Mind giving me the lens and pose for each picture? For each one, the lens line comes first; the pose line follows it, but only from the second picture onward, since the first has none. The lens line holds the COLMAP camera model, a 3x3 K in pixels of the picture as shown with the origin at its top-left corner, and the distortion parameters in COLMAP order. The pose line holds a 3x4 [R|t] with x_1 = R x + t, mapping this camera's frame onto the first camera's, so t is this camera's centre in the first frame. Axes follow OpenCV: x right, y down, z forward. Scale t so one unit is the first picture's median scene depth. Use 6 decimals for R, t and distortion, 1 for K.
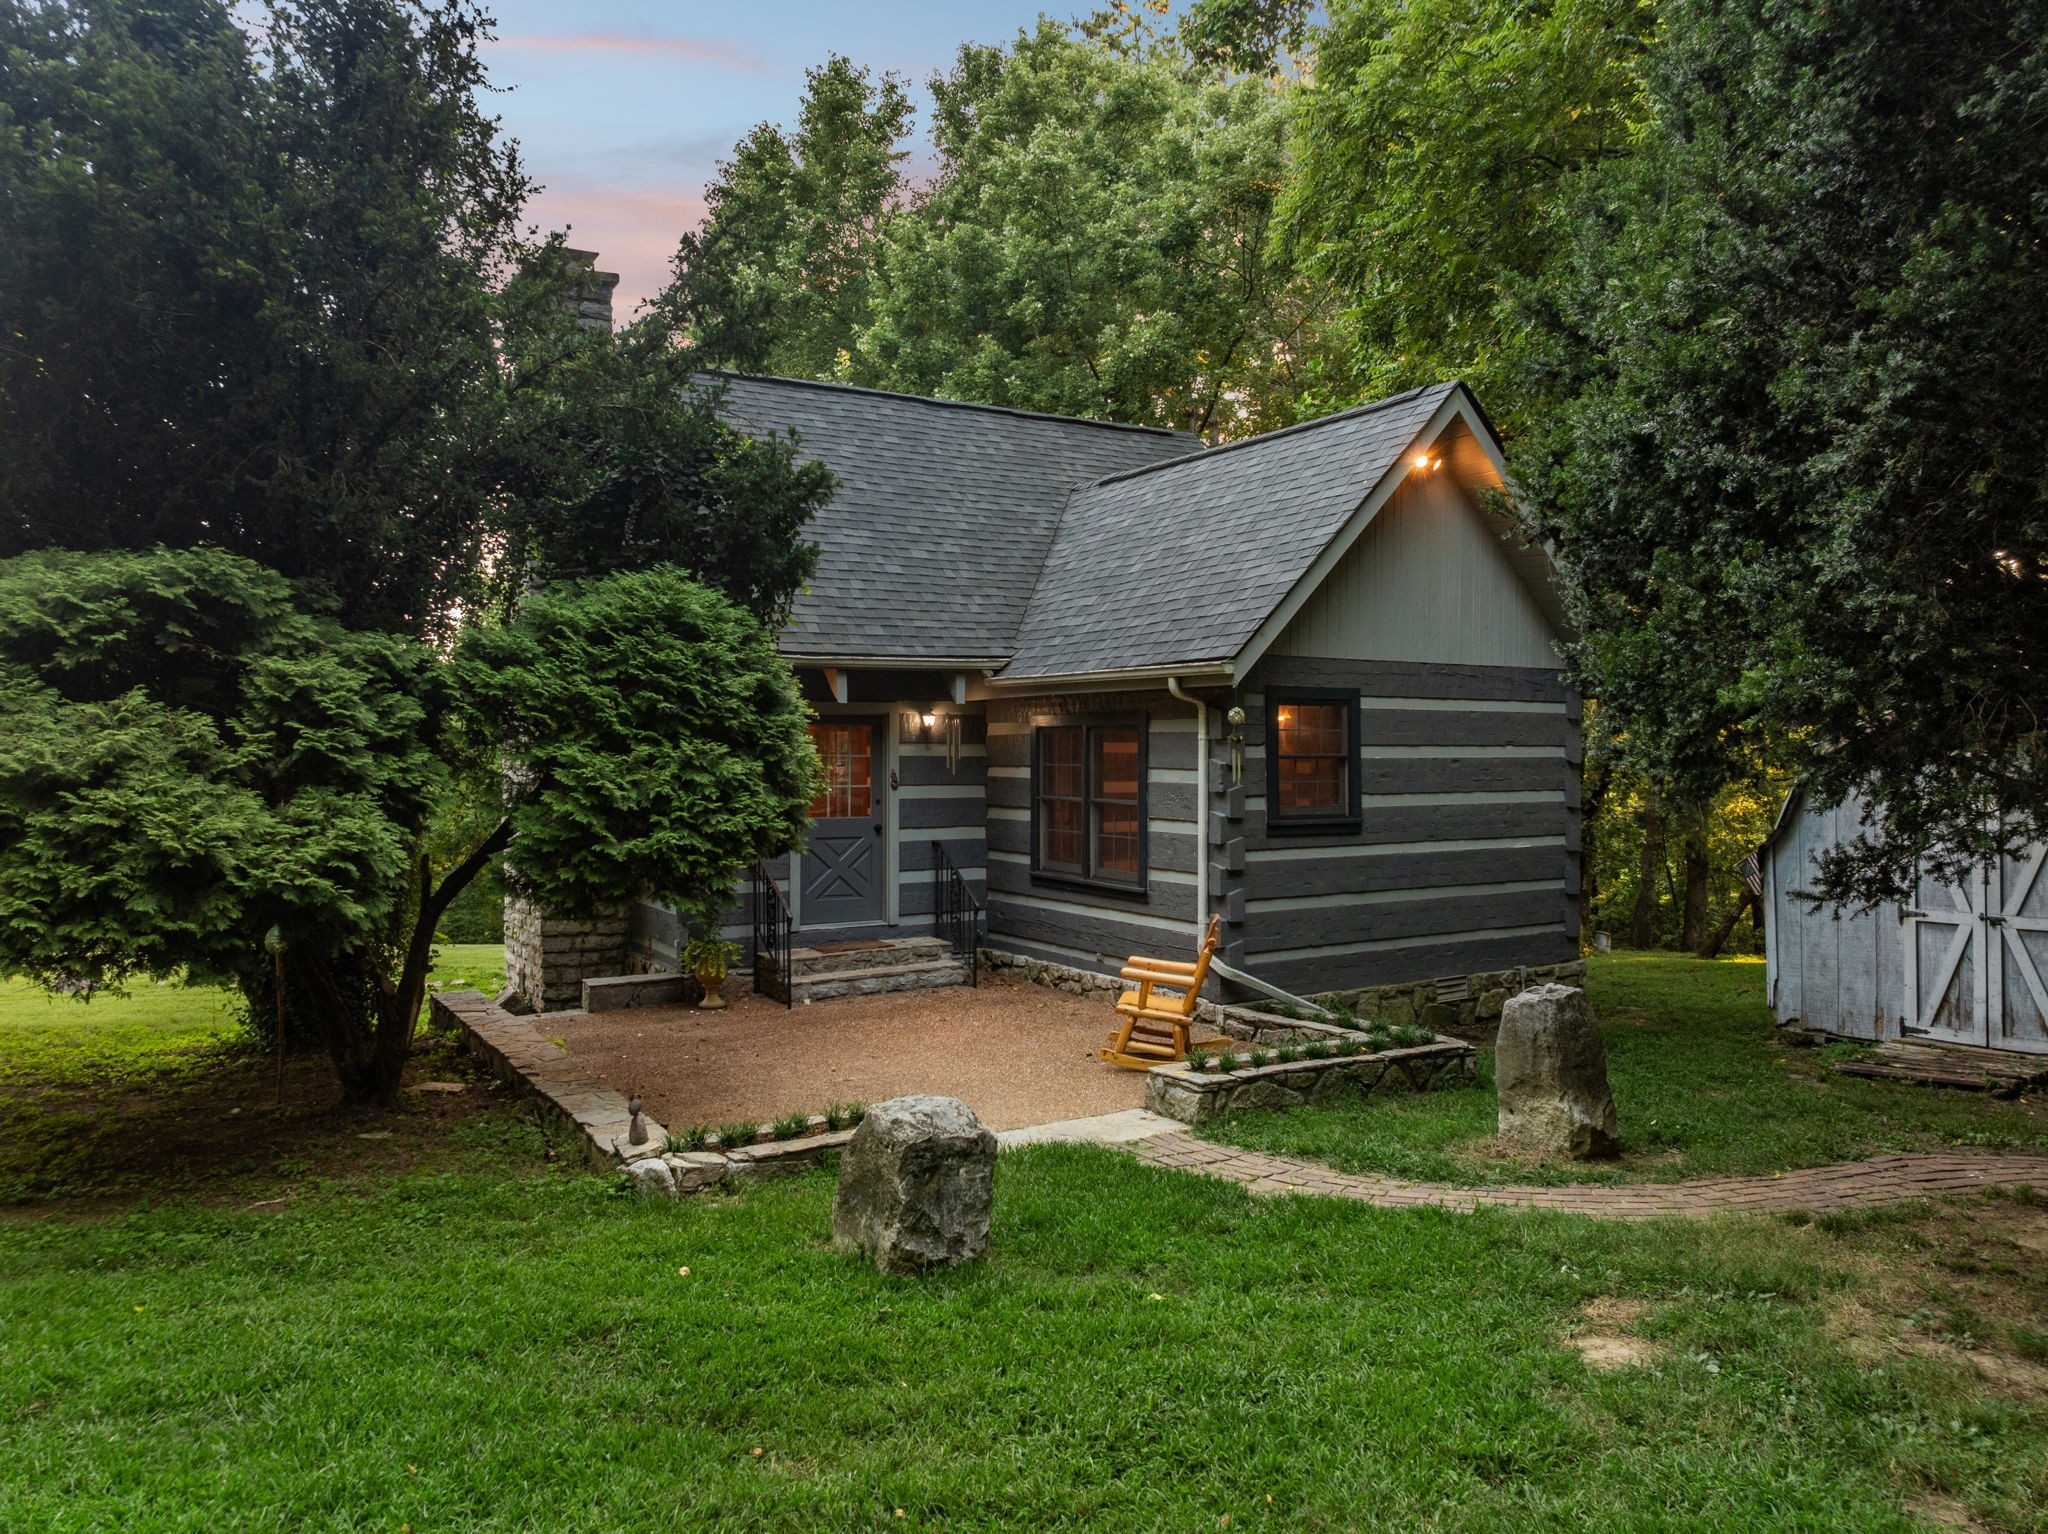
lens RADIAL K [[1435.6, 0, 1022.0], [0, 1435.6, 756.9], [0, 0, 1]] dist [-0.025843, -0.001714]
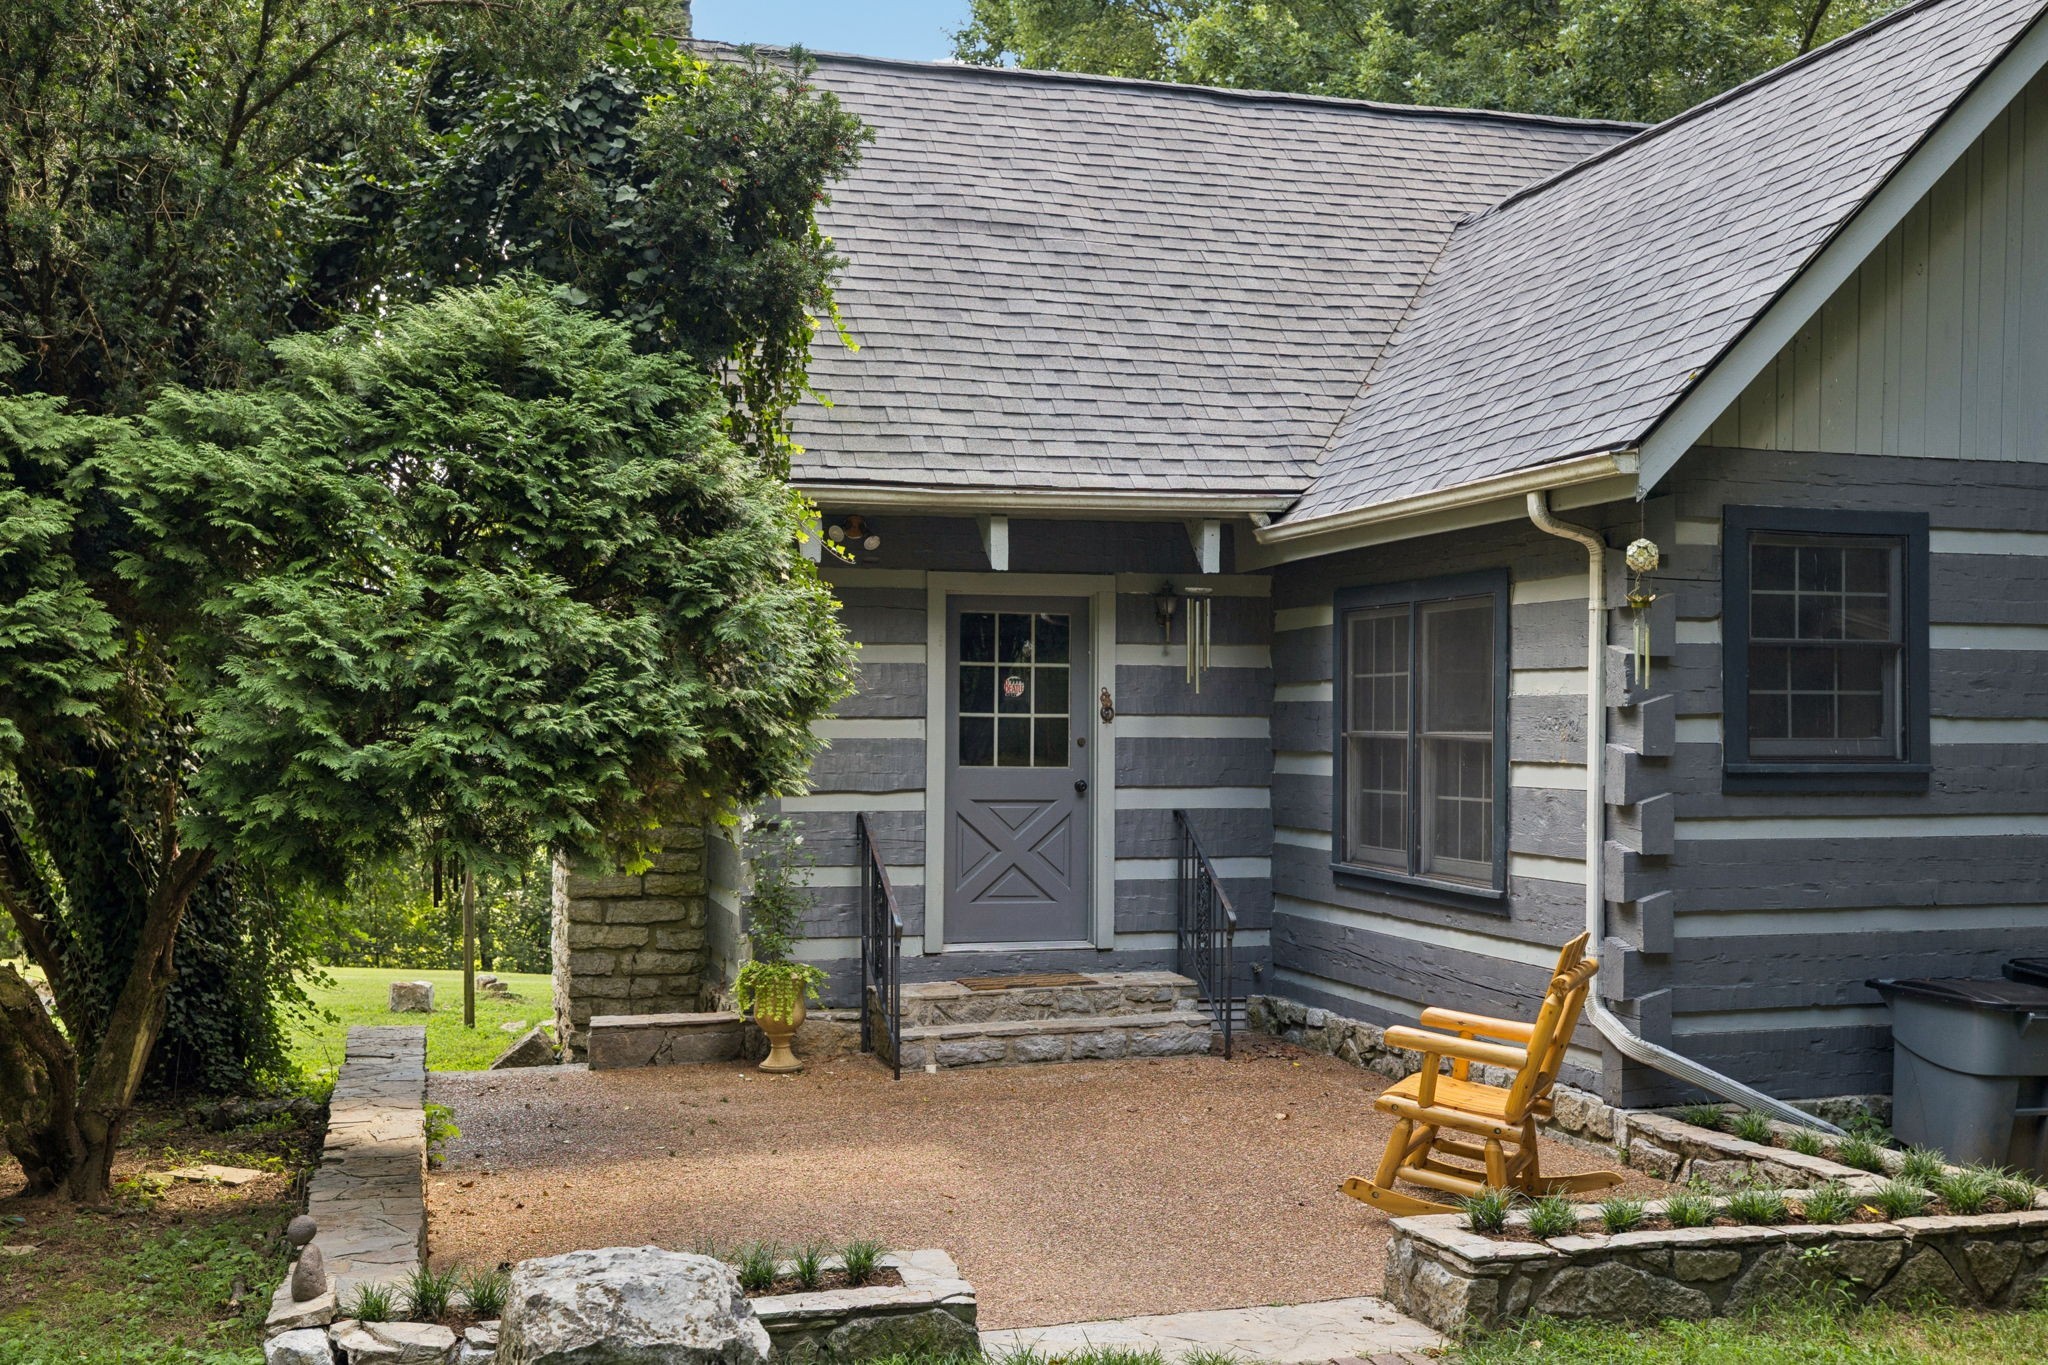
lens RADIAL K [[2033.0, 0, 1021.5], [0, 2033.0, 765.0], [0, 0, 1]] dist [0.001131, 0.000000]
pose [[0.964012, 0.008257, -0.265732, 0.122778], [-0.005703, 0.999930, 0.010385, 0.039266], [0.265799, -0.008495, 0.963991, 0.217121]]
